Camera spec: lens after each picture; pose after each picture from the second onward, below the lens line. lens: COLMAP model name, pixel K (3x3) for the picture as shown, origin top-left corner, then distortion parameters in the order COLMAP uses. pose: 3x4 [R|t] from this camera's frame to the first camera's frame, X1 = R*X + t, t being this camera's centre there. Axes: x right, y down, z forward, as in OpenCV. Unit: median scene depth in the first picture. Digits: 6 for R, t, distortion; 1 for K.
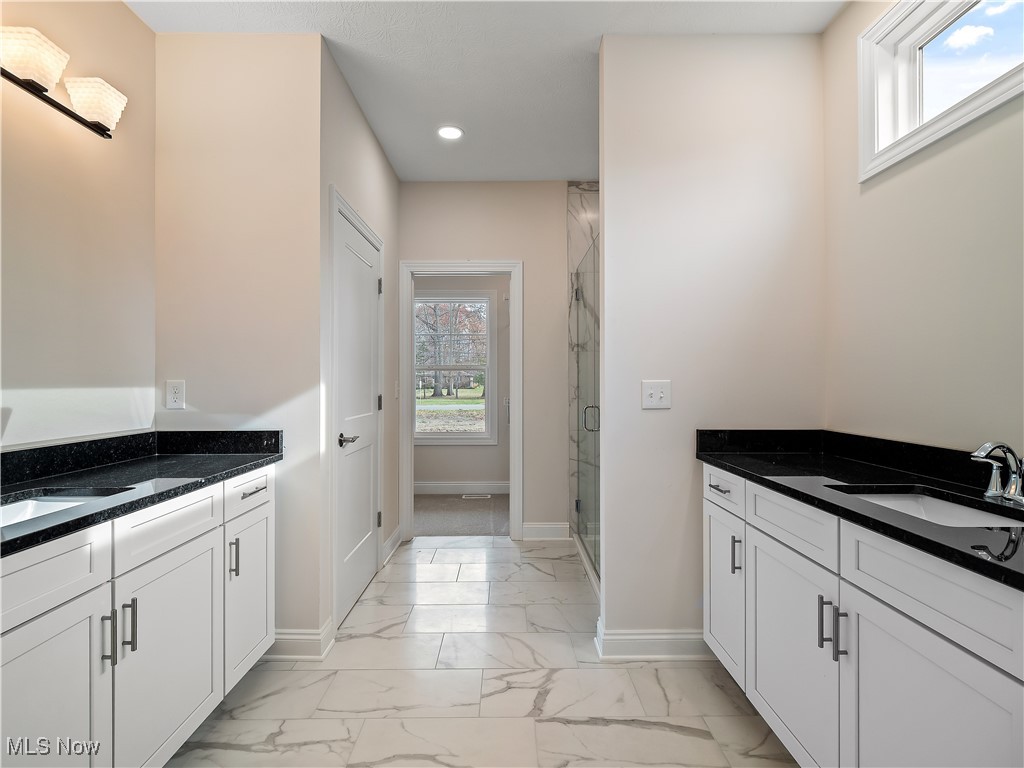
lens RADIAL K [[498.7, 0, 512.6], [0, 498.7, 377.8], [0, 0, 1]] dist [-0.001707, -0.000617]
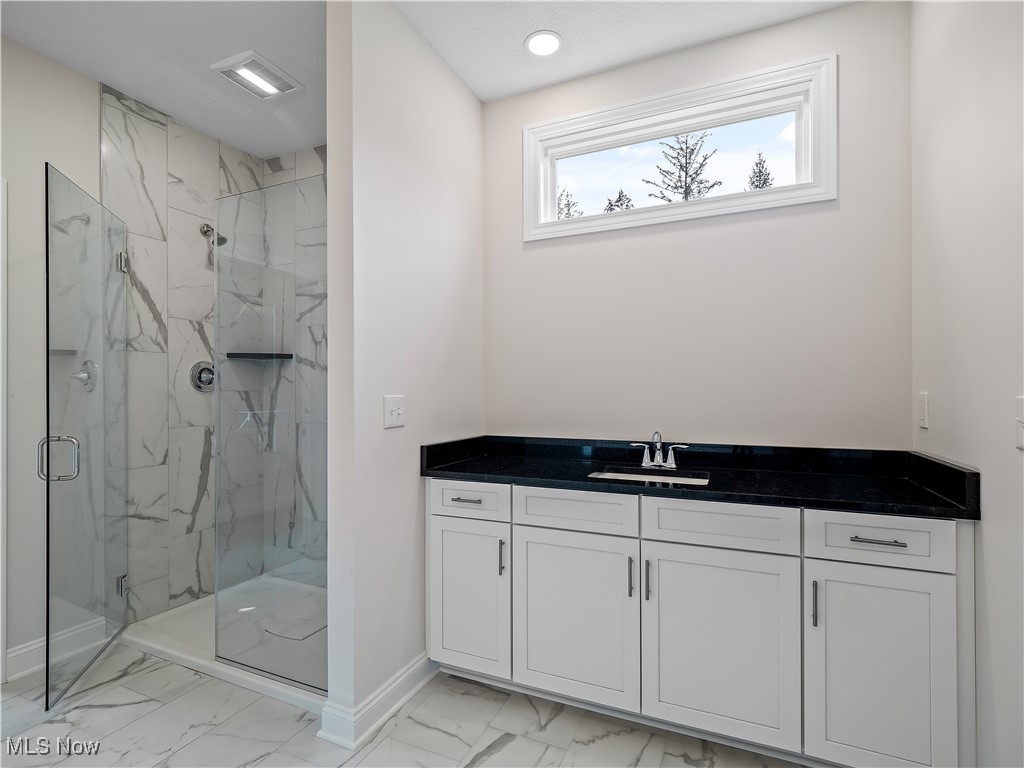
lens RADIAL K [[494.3, 0, 514.2], [0, 494.3, 391.5], [0, 0, 1]] dist [0.002166, -0.000907]
pose [[0.414187, 0.004361, 0.910181, -0.433282], [-0.006261, 0.999979, -0.001942, -0.000859], [-0.910170, -0.004894, 0.414205, 0.446638]]
